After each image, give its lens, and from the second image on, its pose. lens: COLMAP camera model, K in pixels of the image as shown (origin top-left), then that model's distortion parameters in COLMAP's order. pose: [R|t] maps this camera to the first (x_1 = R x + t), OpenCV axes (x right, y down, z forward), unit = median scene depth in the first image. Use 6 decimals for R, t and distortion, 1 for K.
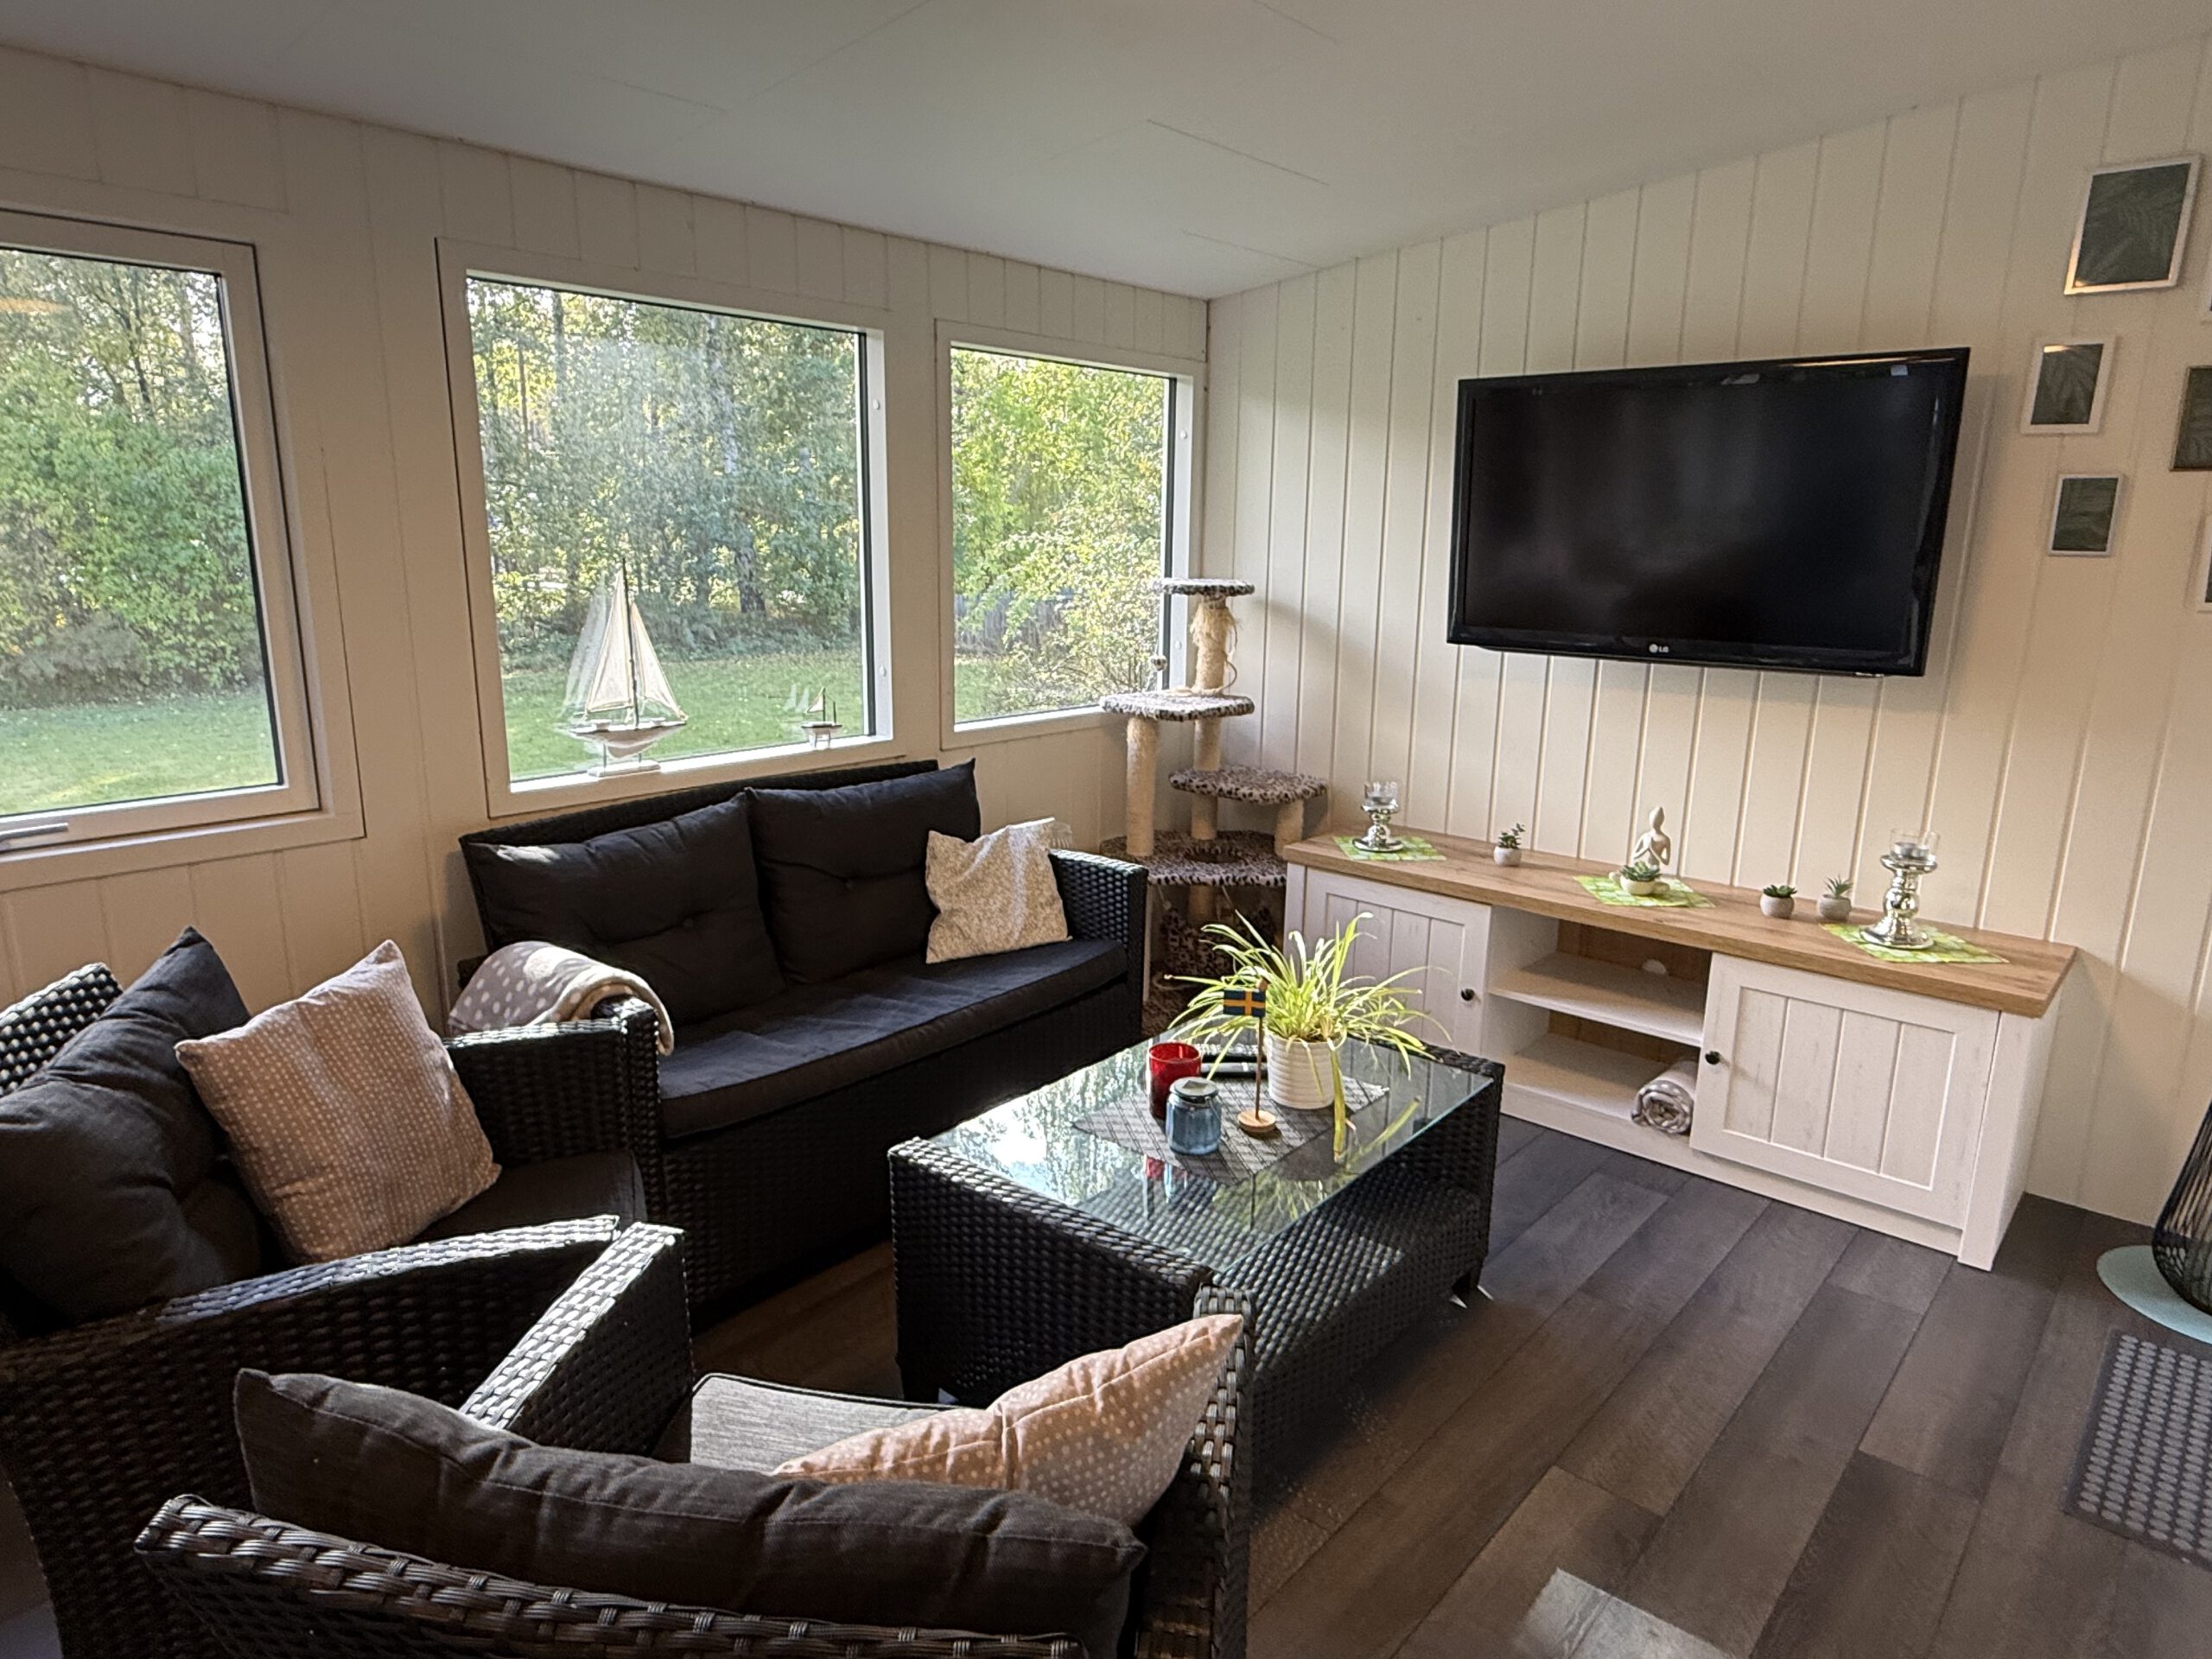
lens RADIAL K [[1356.1, 0, 1106.0], [0, 1356.1, 829.5], [0, 0, 1]] dist [-0.000498, 0.053924]
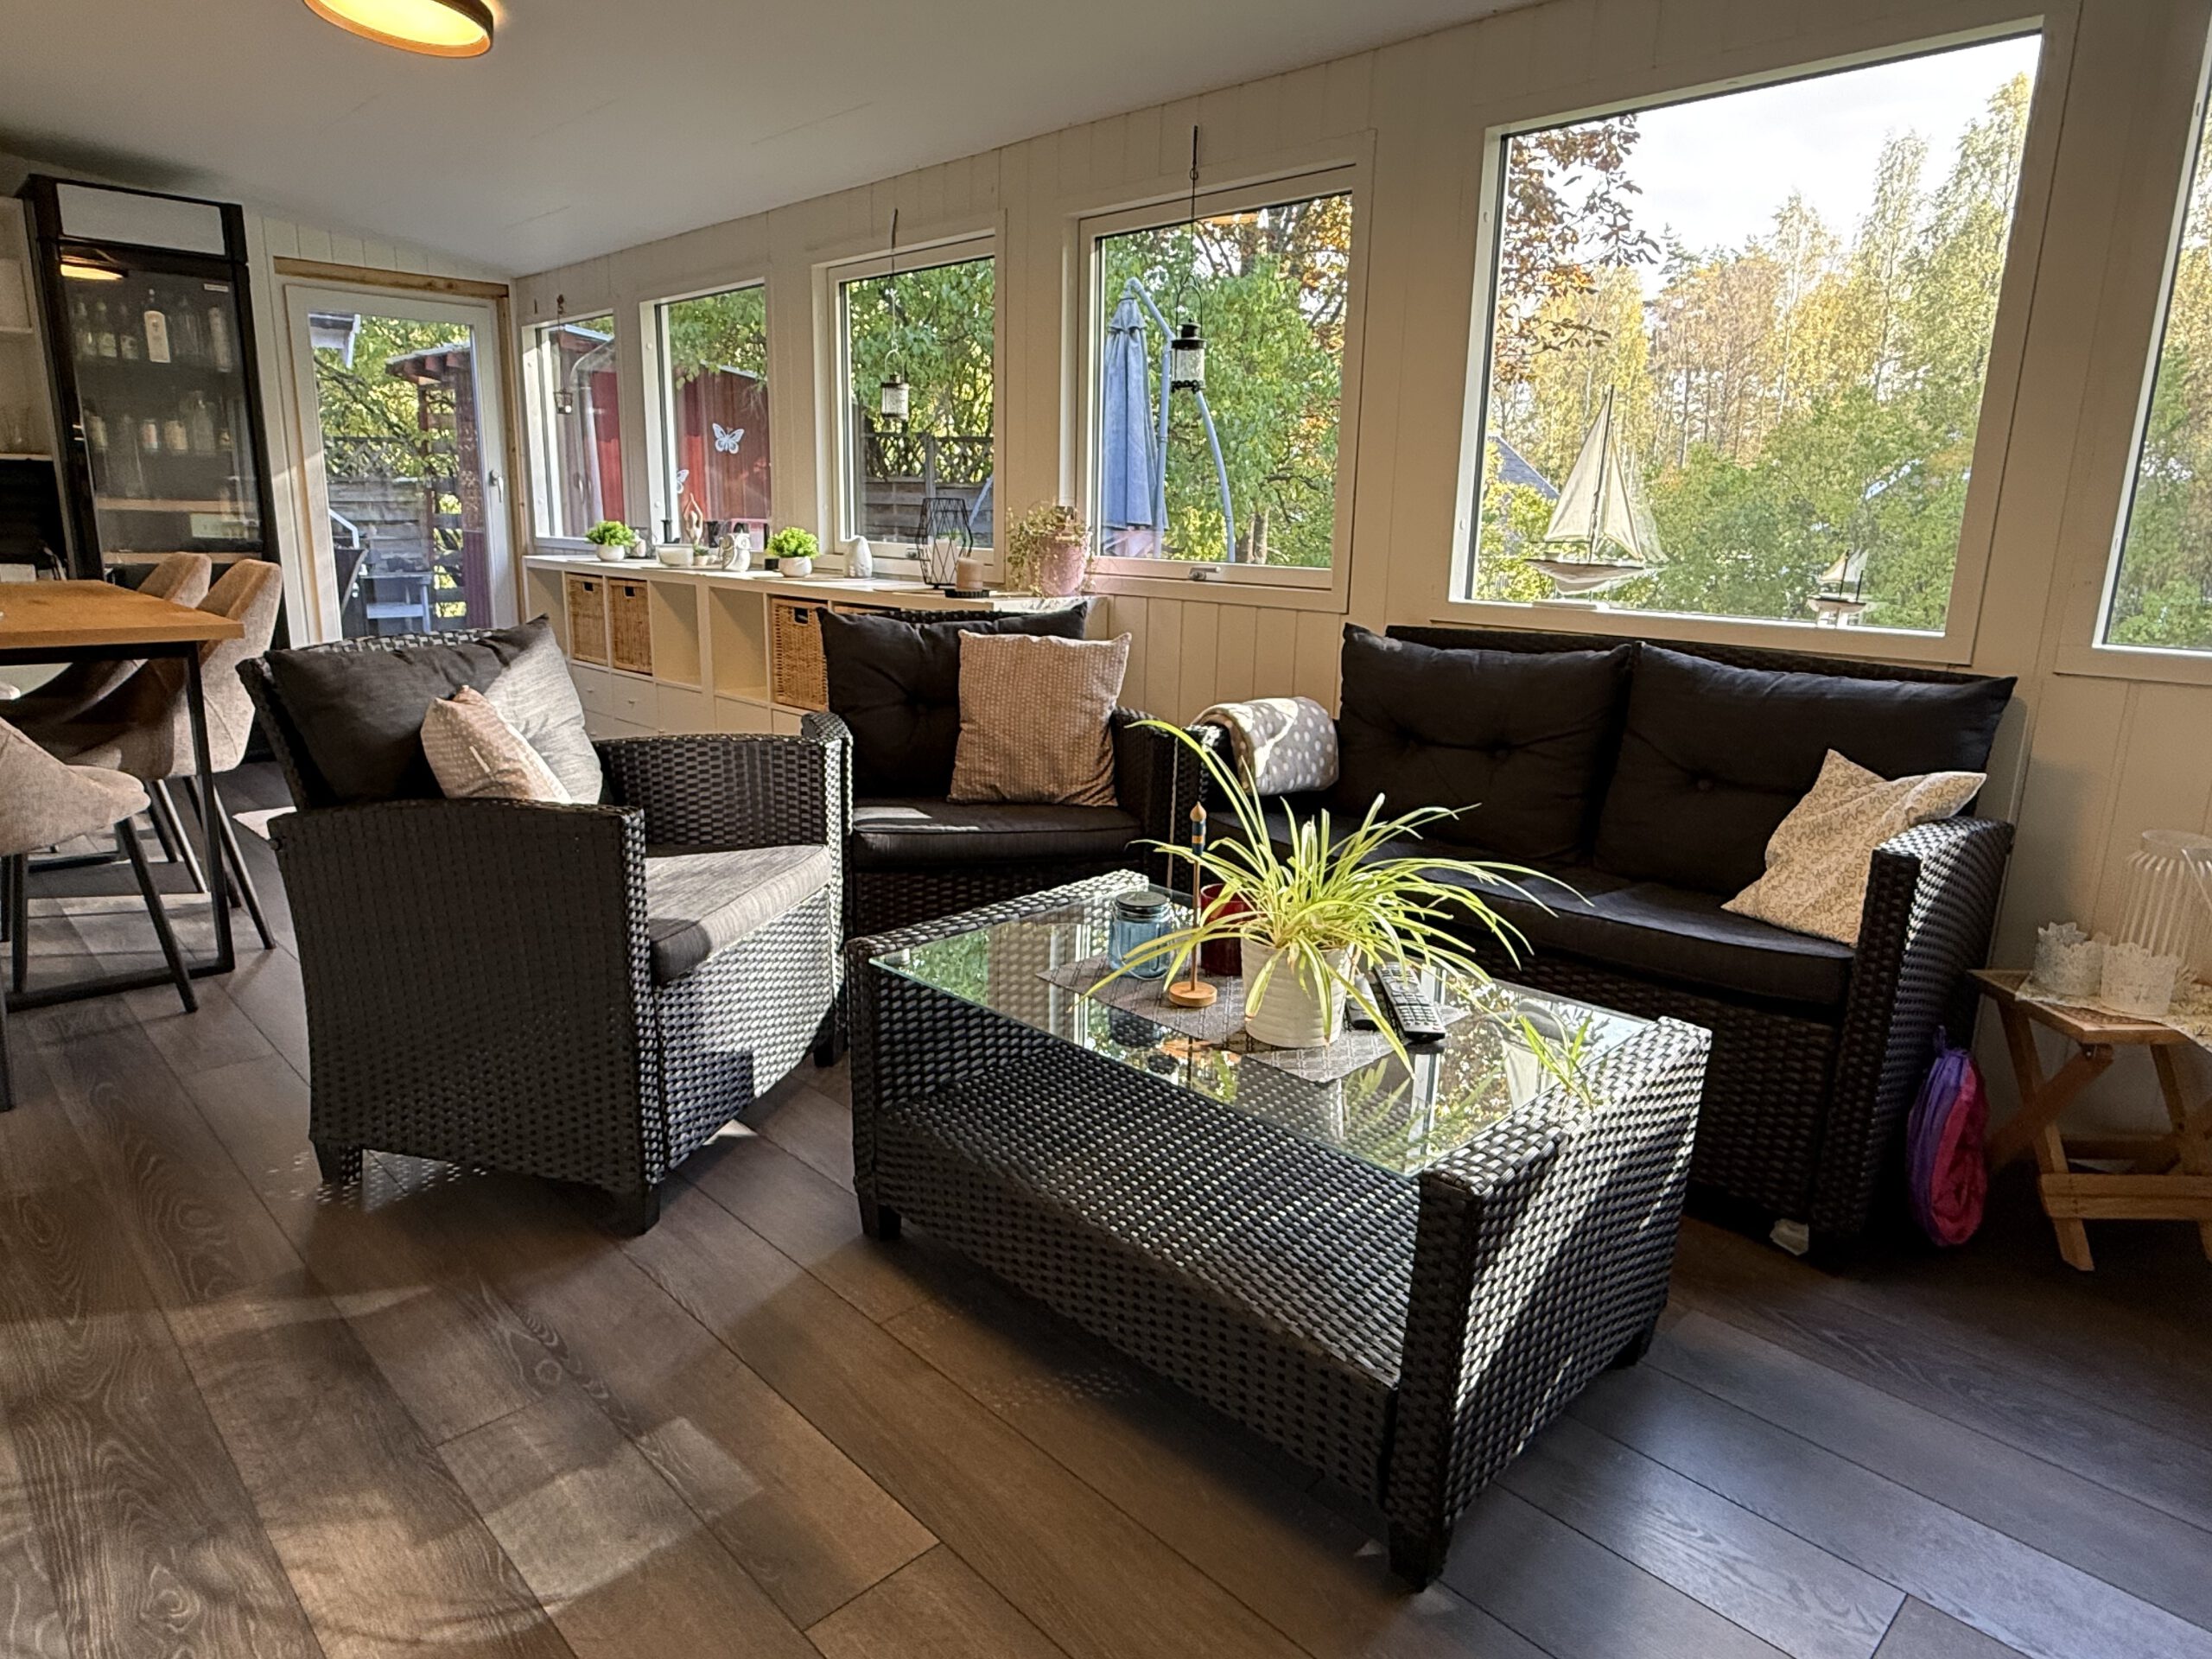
lens RADIAL K [[1356.1, 0, 1106.0], [0, 1356.1, 829.5], [0, 0, 1]] dist [-0.000498, 0.053924]
pose [[-0.088157, 0.207382, -0.974280, 0.613747], [-0.239658, 0.944941, 0.222822, -0.026336], [0.966846, 0.253138, -0.033603, 0.685048]]
